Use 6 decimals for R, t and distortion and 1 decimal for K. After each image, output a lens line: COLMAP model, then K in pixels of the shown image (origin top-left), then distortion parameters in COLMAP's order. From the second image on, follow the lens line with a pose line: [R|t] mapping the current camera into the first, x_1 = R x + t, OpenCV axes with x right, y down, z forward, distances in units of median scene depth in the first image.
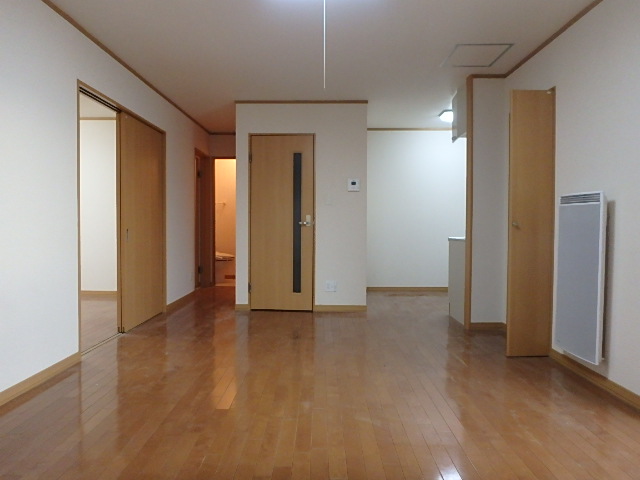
lens RADIAL K [[407.1, 0, 319.6], [0, 407.1, 236.1], [0, 0, 1]] dist [-0.008544, -0.001084]
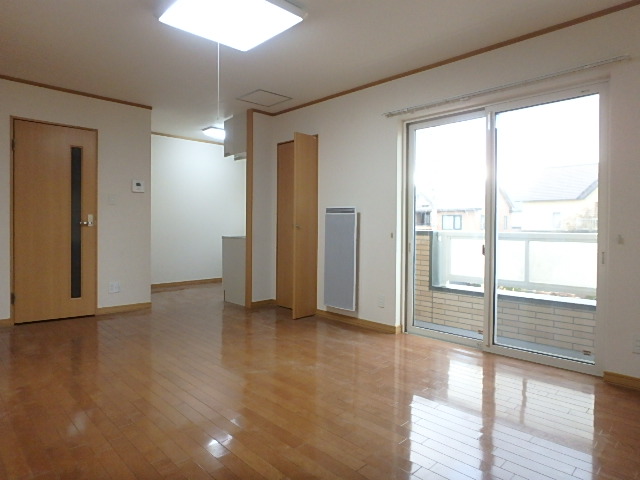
lens RADIAL K [[407.1, 0, 317.5], [0, 407.1, 238.8], [0, 0, 1]] dist [-0.008544, -0.001084]
pose [[0.709524, -0.016763, 0.704481, -0.322360], [0.011154, 0.999859, 0.012557, -0.000688], [-0.704593, -0.001052, 0.709611, -0.045187]]
